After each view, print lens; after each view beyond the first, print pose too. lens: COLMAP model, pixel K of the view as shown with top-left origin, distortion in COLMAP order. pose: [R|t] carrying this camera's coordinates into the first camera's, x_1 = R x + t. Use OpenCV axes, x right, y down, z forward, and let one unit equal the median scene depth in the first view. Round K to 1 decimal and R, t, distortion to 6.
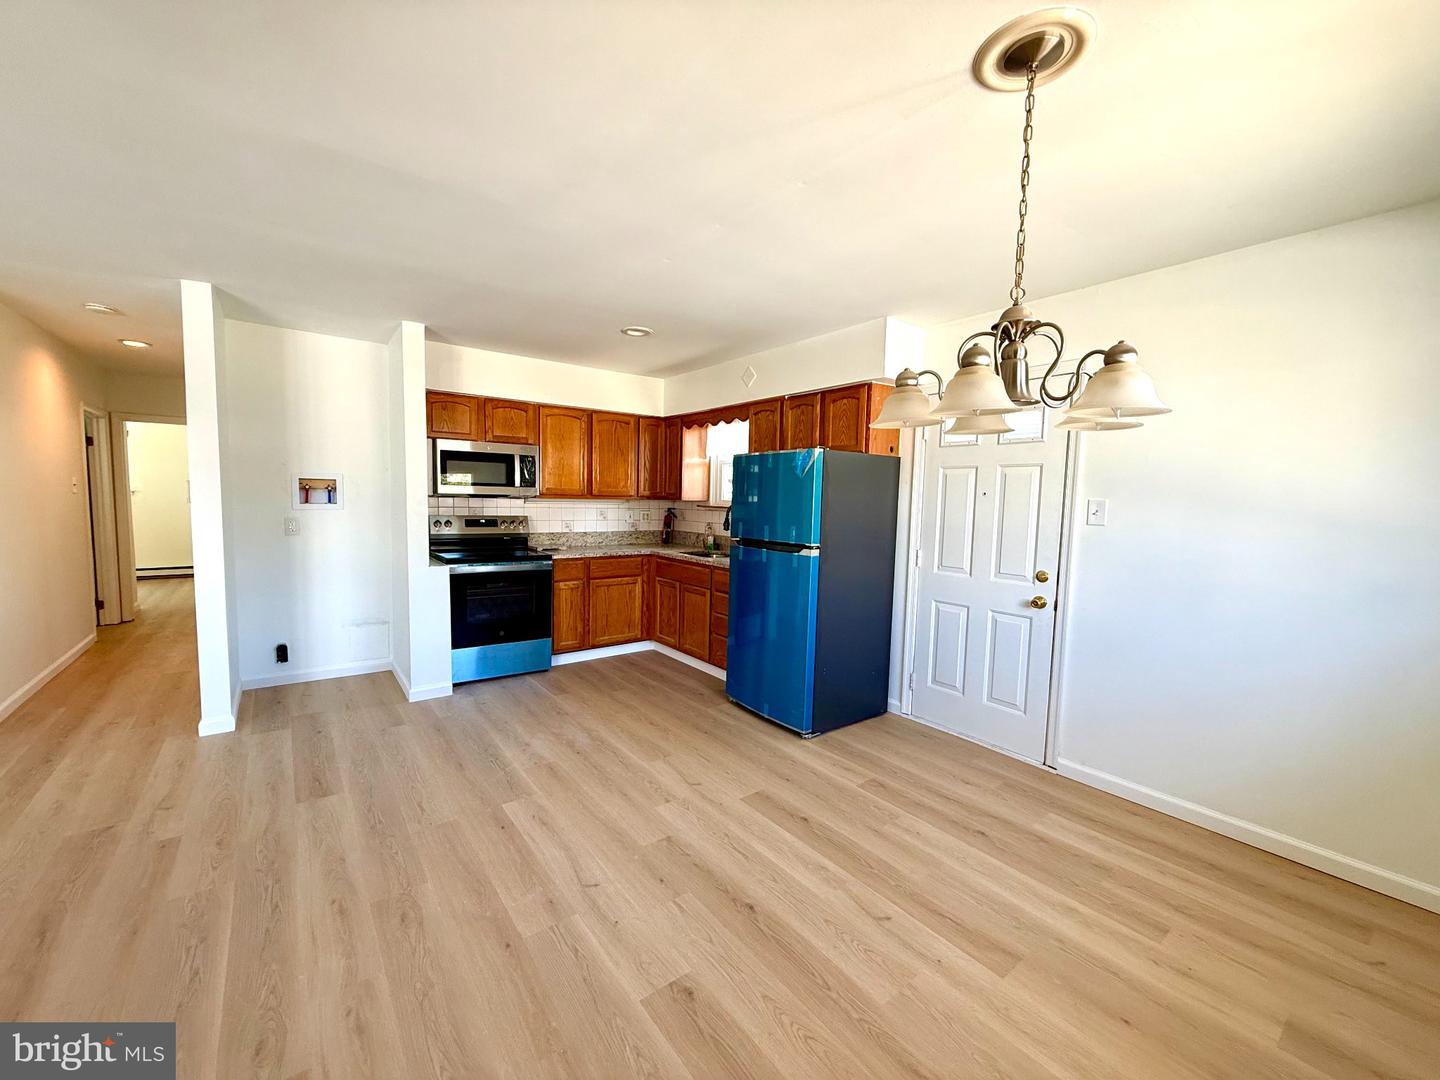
lens RADIAL K [[572.4, 0, 716.6], [0, 572.4, 542.4], [0, 0, 1]] dist [-0.001081, -0.000115]
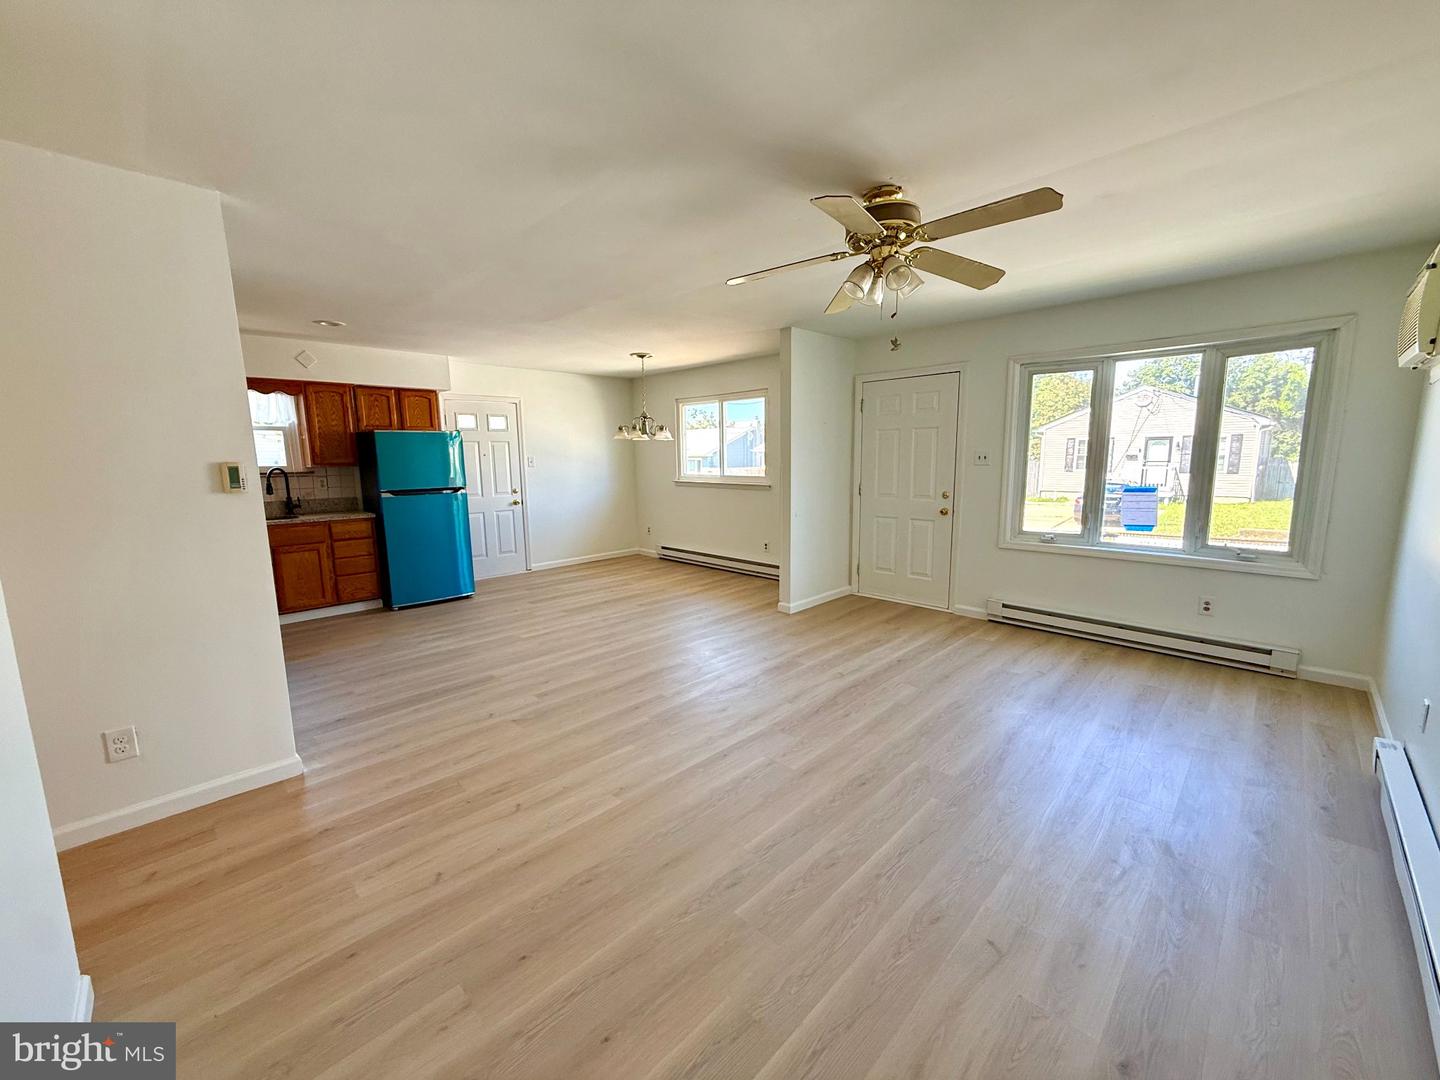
lens RADIAL K [[572.4, 0, 716.6], [0, 572.4, 542.4], [0, 0, 1]] dist [-0.001081, -0.000115]
pose [[-0.134497, -0.172425, 0.975797, -1.365522], [0.088494, 0.978720, 0.185139, -0.069108], [-0.986955, 0.111253, -0.116377, 0.369807]]
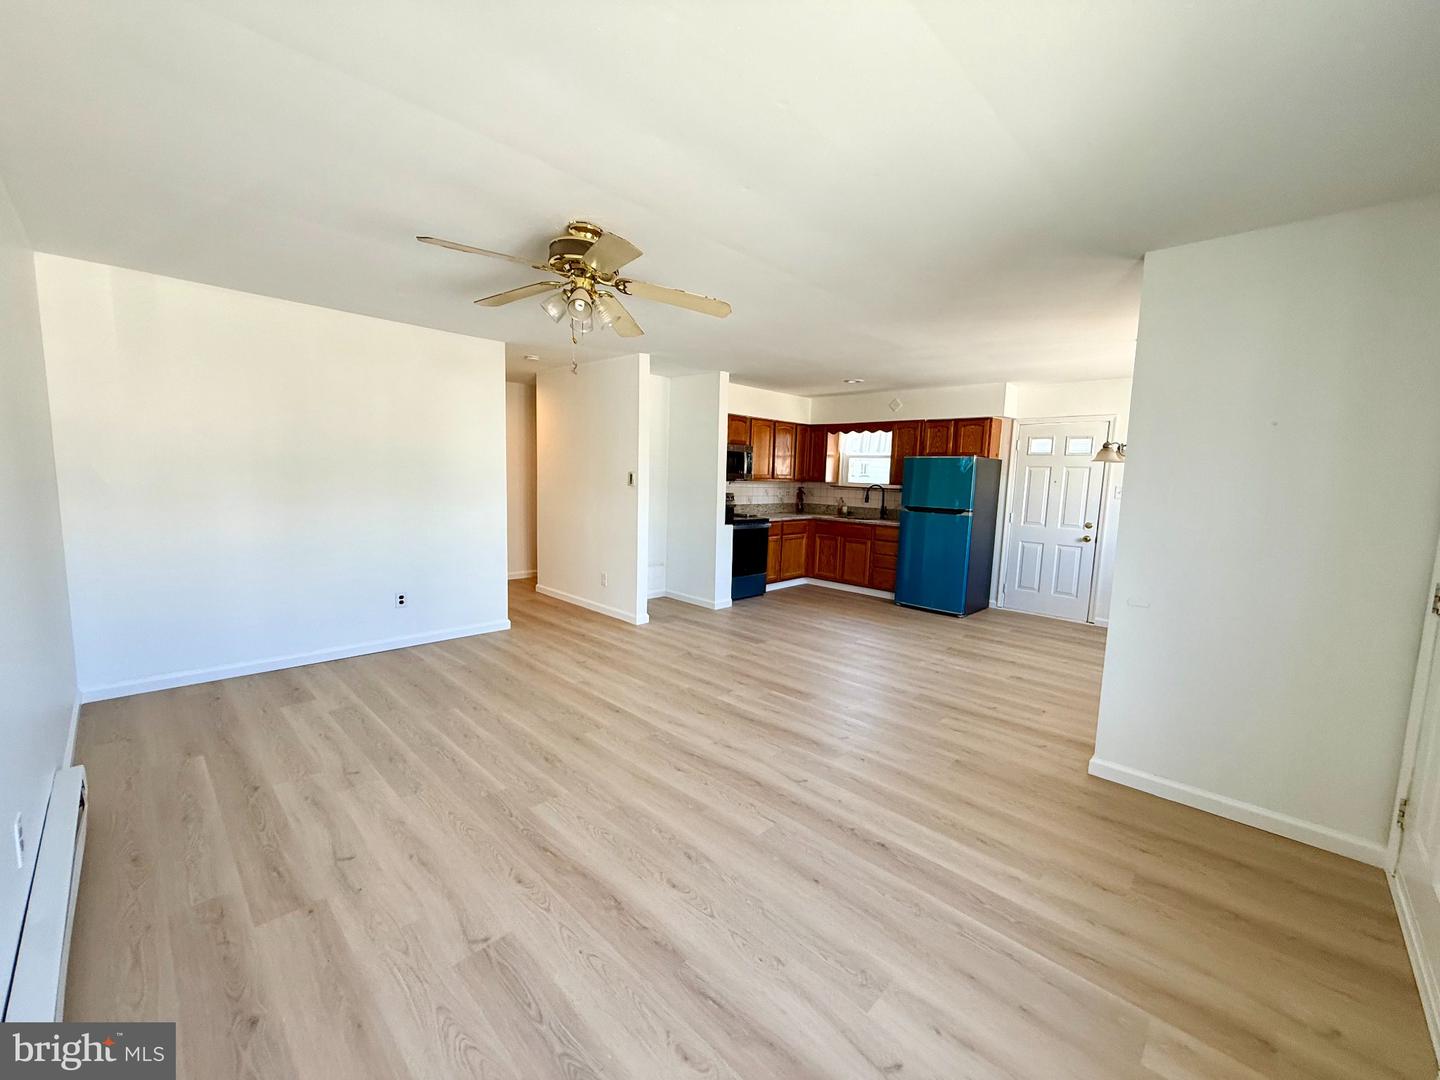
lens RADIAL K [[572.4, 0, 716.6], [0, 572.4, 542.4], [0, 0, 1]] dist [-0.001081, -0.000115]
pose [[0.988348, -0.011980, 0.151740, -0.727282], [0.005366, 0.999020, 0.043924, 0.019023], [-0.152118, -0.042598, 0.987444, -0.540602]]
